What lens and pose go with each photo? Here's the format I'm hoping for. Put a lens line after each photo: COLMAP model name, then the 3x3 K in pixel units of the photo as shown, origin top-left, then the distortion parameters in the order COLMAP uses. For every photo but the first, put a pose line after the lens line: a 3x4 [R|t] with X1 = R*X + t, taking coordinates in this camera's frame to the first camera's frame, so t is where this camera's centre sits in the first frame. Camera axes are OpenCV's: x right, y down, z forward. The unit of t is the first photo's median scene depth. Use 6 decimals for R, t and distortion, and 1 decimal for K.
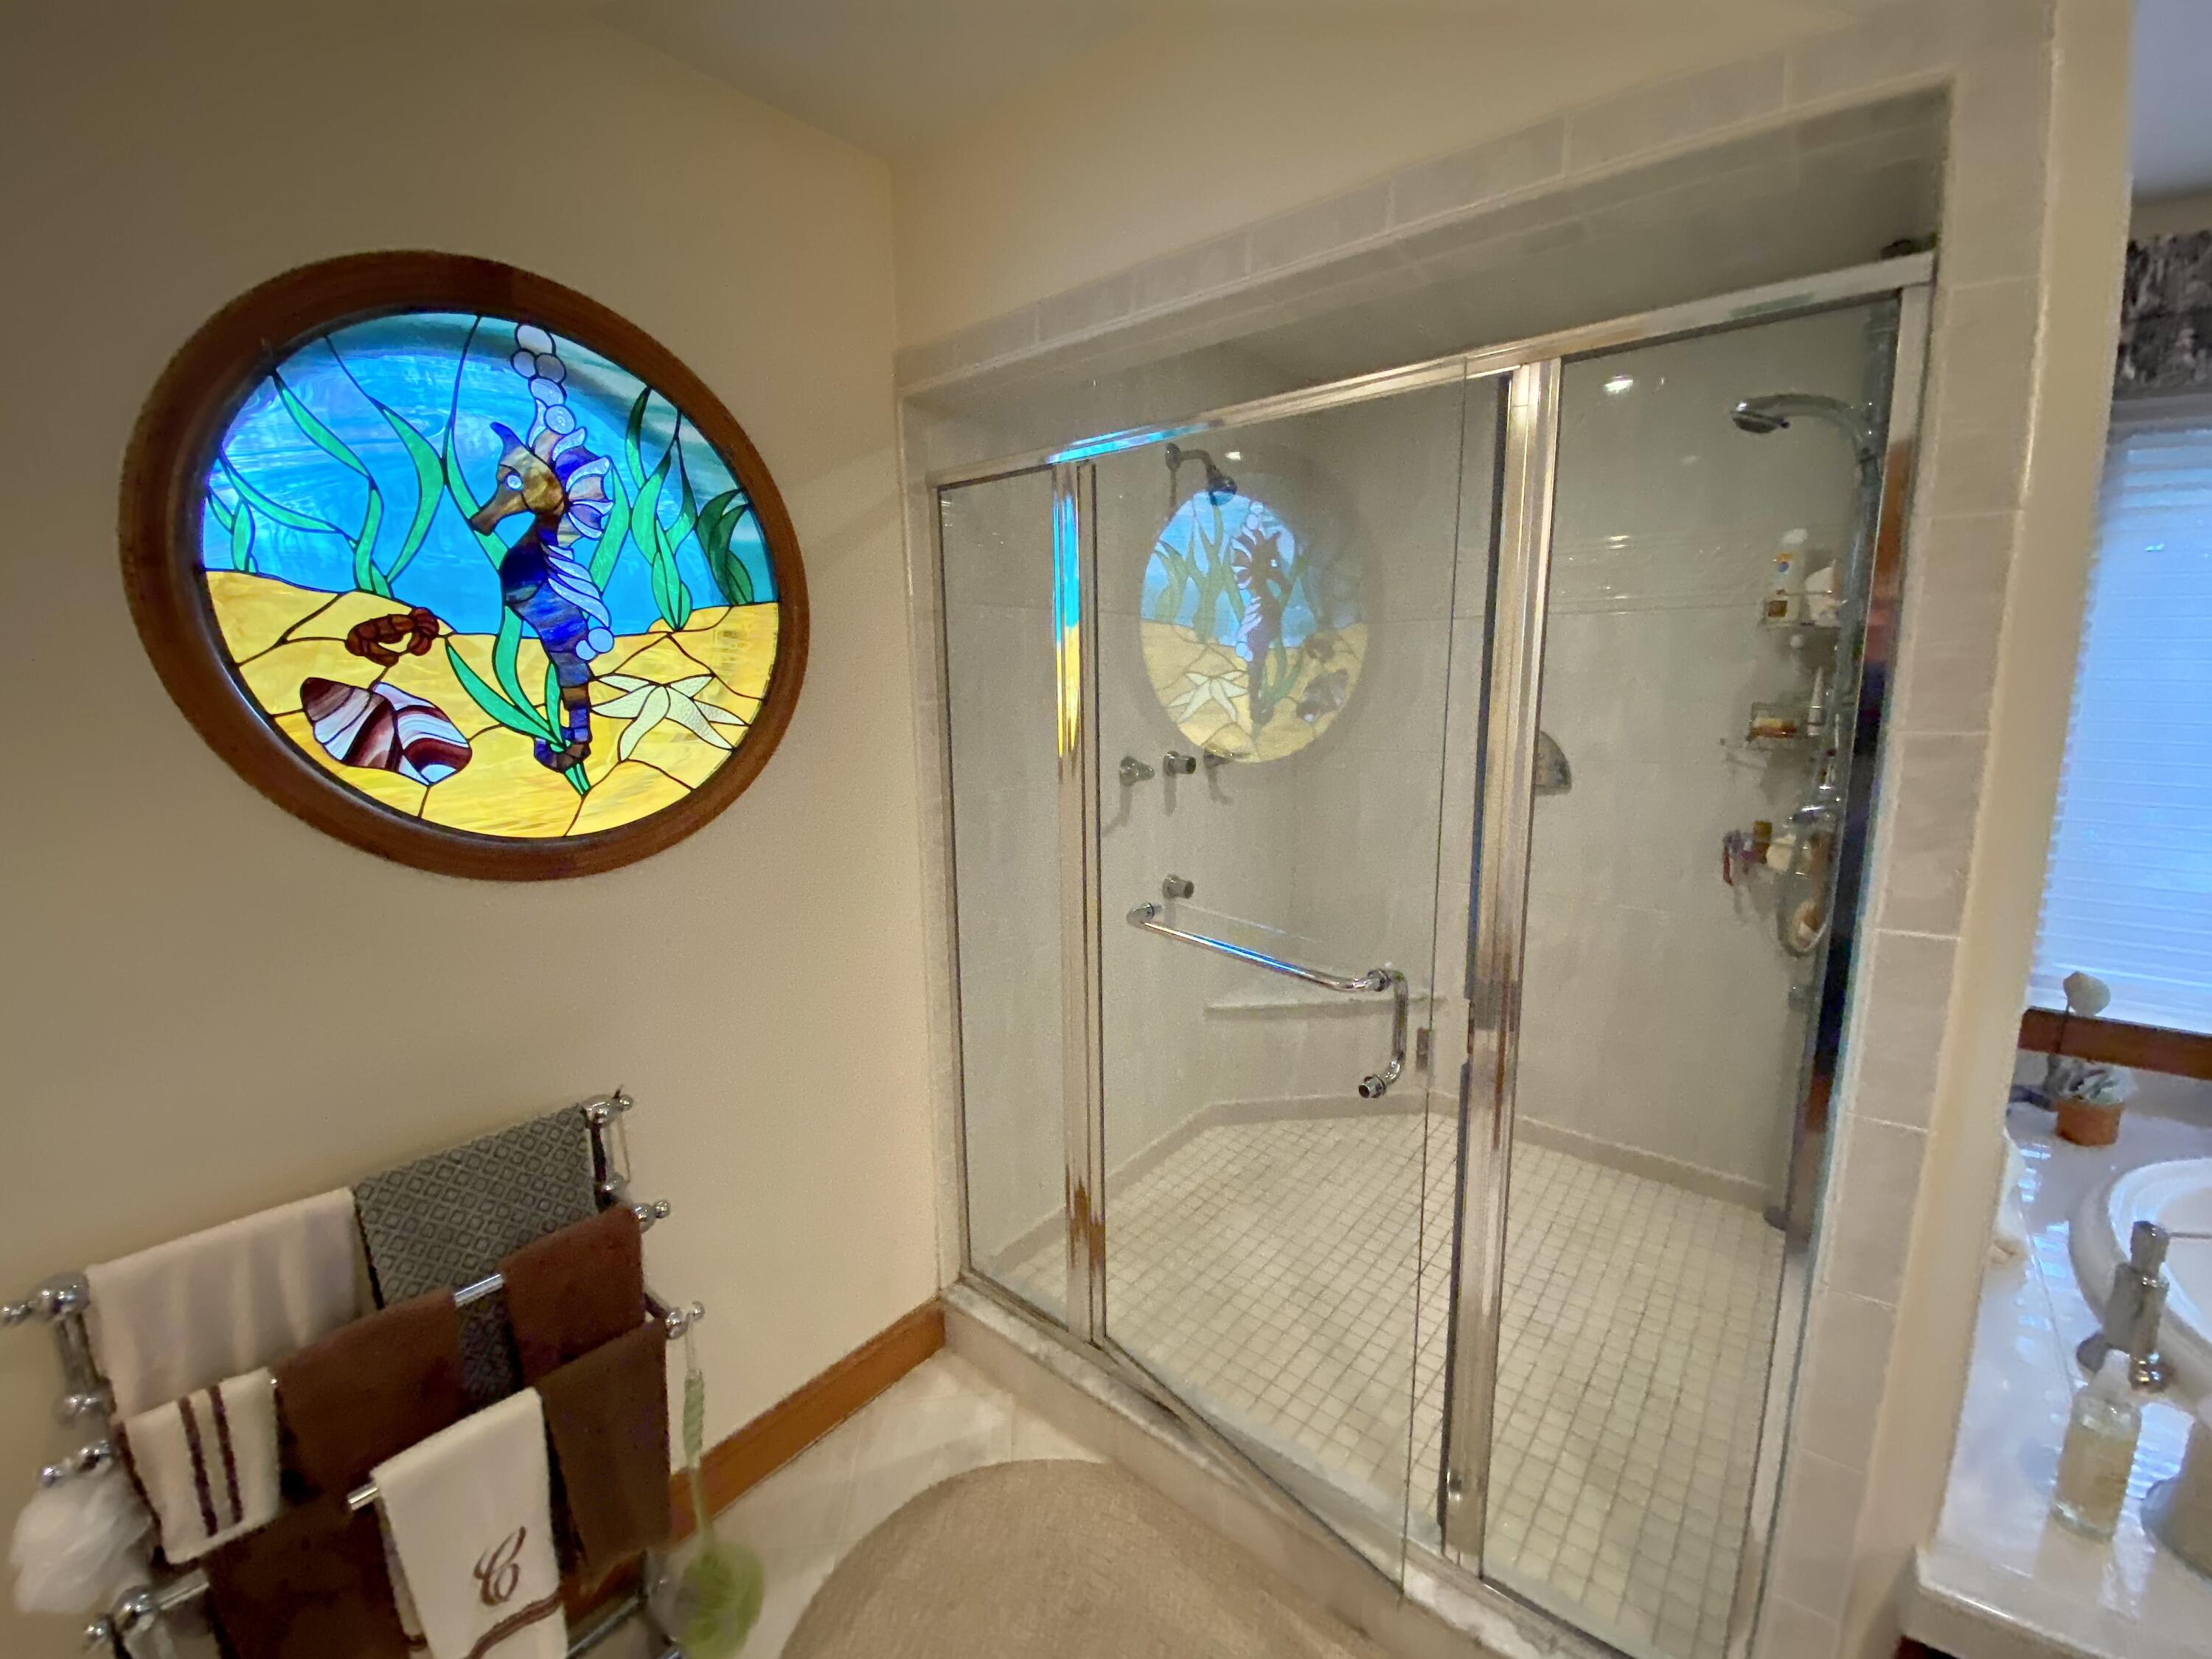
lens RADIAL K [[899.5, 0, 1121.4], [0, 899.5, 818.1], [0, 0, 1]] dist [0.023502, -0.021502]
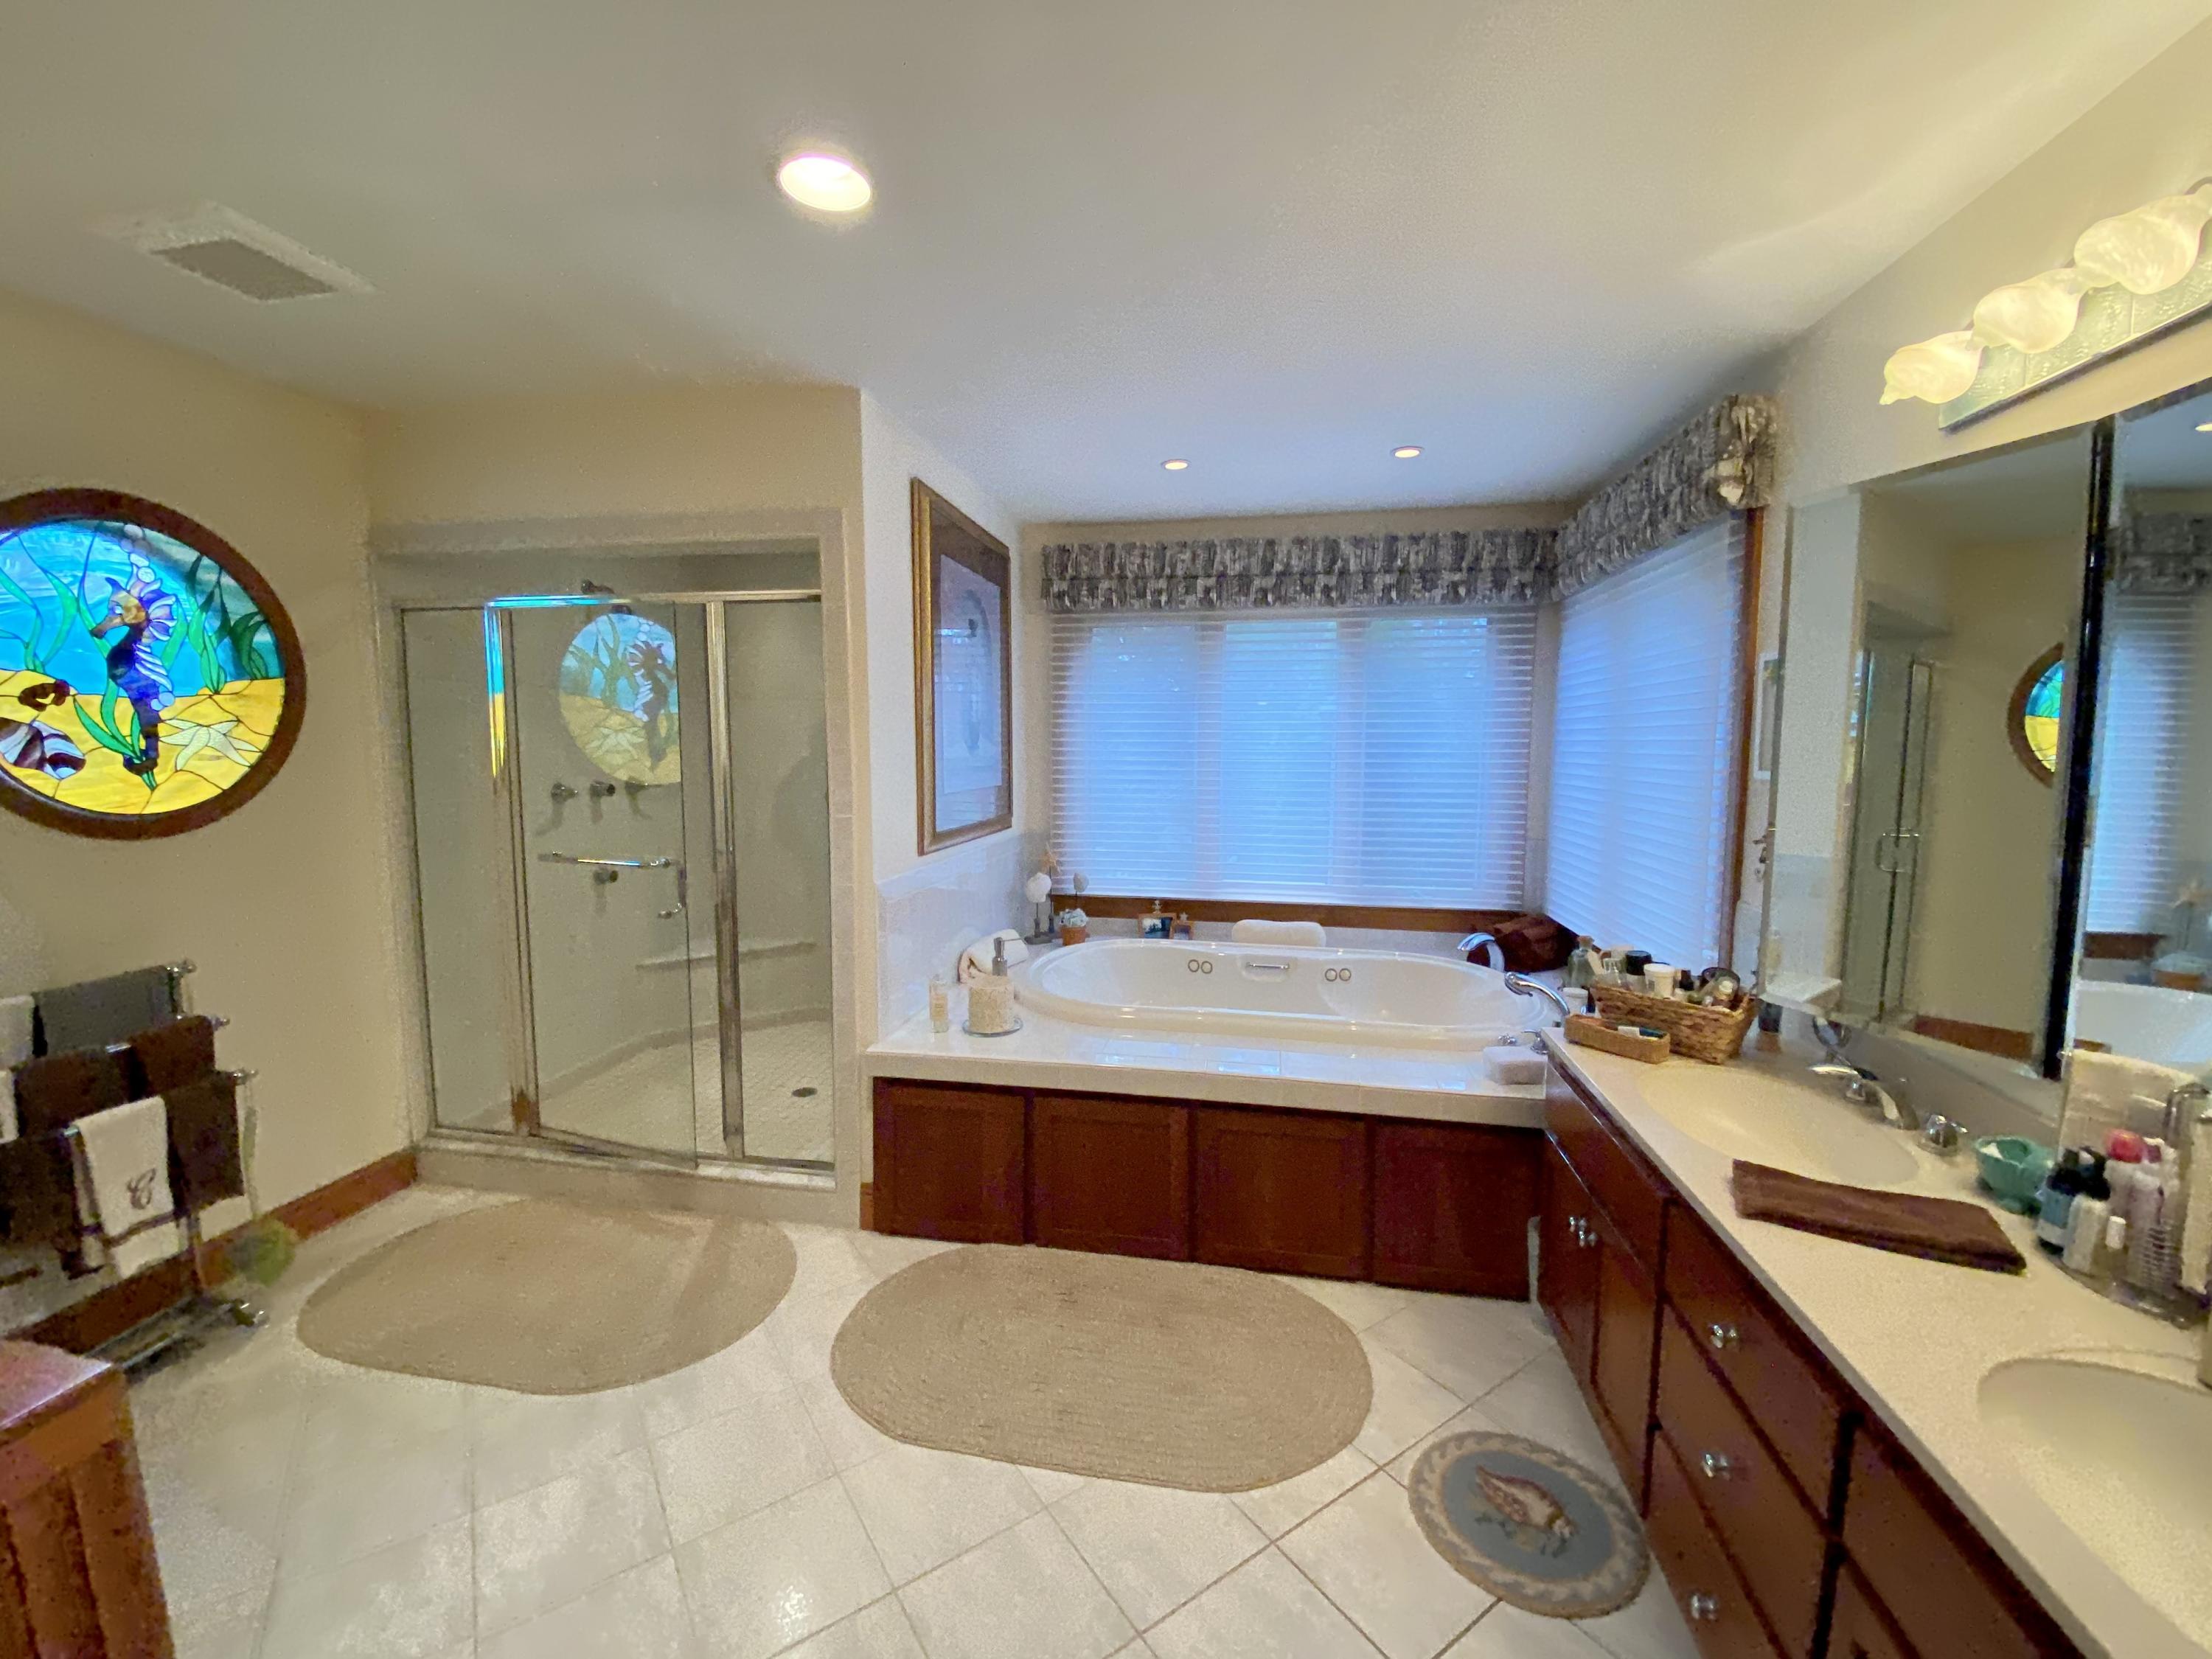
lens RADIAL K [[899.5, 0, 1121.4], [0, 899.5, 818.1], [0, 0, 1]] dist [0.023502, -0.021502]
pose [[0.876866, -0.031493, 0.479703, 0.179738], [0.068671, 0.995825, -0.060148, 0.248724], [-0.475806, 0.085683, 0.875367, -1.297686]]
